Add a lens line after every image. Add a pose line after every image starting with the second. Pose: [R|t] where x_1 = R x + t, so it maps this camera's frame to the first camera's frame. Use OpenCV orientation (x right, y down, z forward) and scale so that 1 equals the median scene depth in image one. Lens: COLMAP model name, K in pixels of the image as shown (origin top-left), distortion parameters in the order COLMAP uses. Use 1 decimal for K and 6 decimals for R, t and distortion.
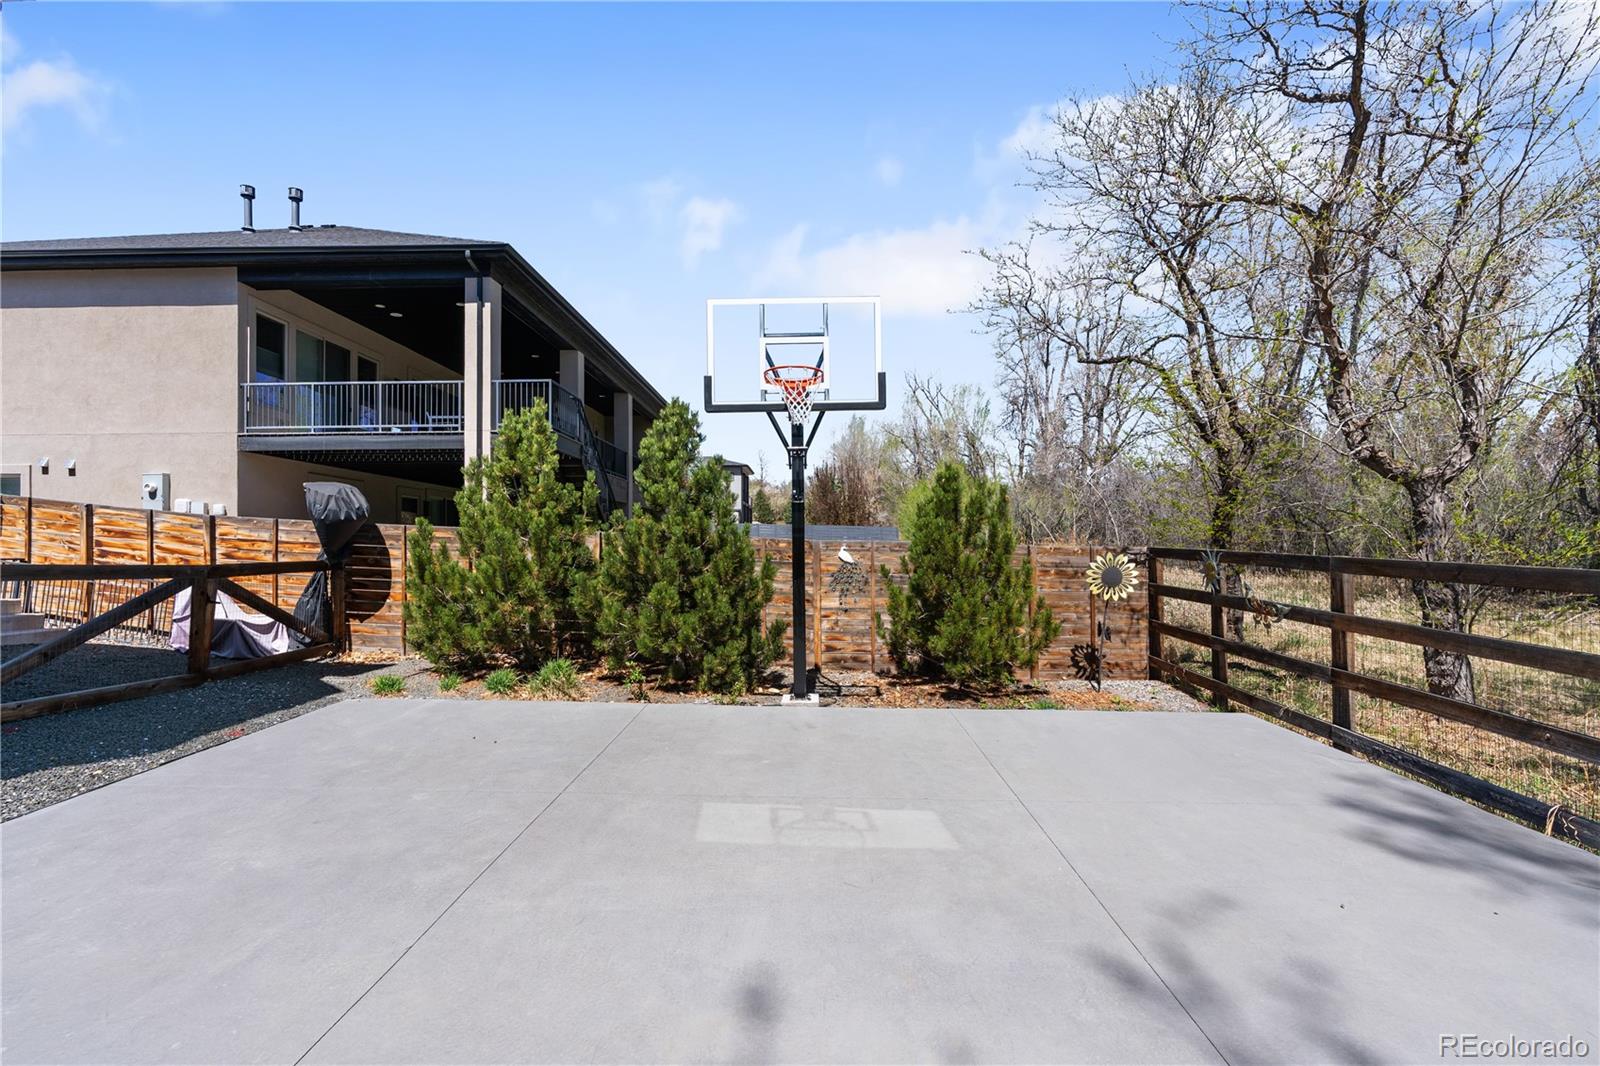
lens RADIAL K [[728.0, 0, 798.9], [0, 728.0, 538.7], [0, 0, 1]] dist [-0.000019, 0.000001]
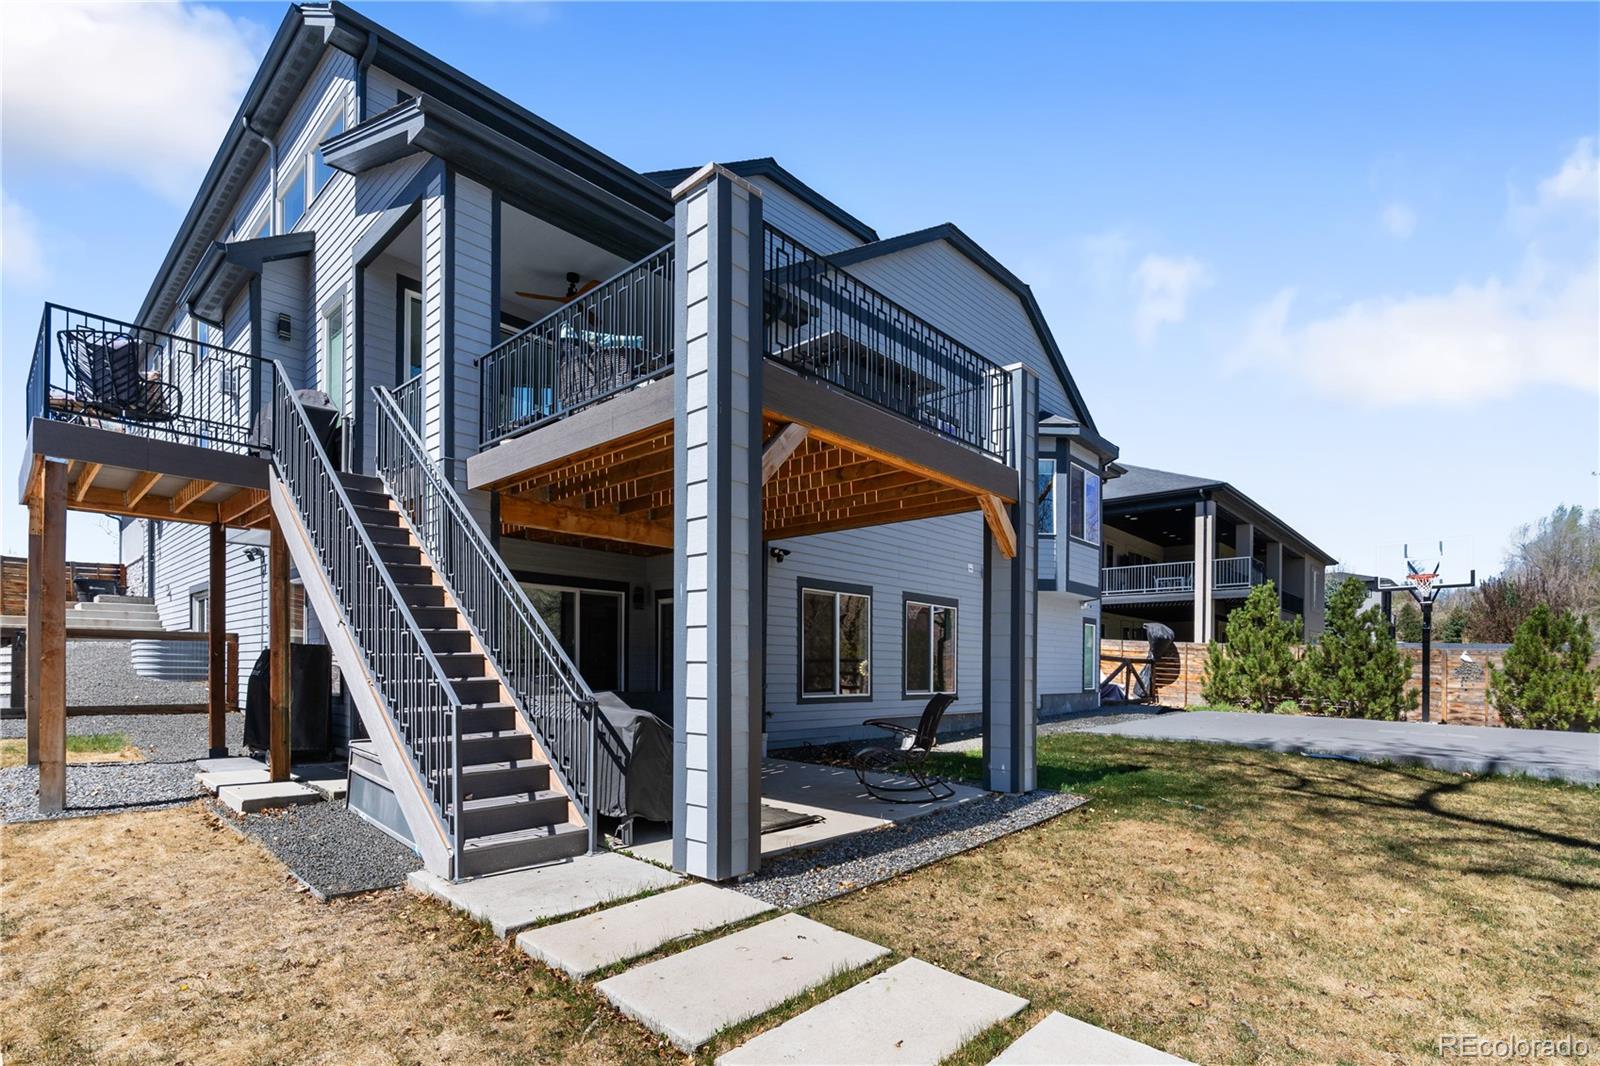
lens RADIAL K [[774.6, 0, 805.7], [0, 774.6, 673.5], [0, 0, 1]] dist [-0.004254, -0.000303]
pose [[0.755361, 0.015338, -0.655129, 0.092485], [-0.007833, 0.999866, 0.014377, 0.053470], [0.655262, -0.005729, 0.755380, -1.589792]]
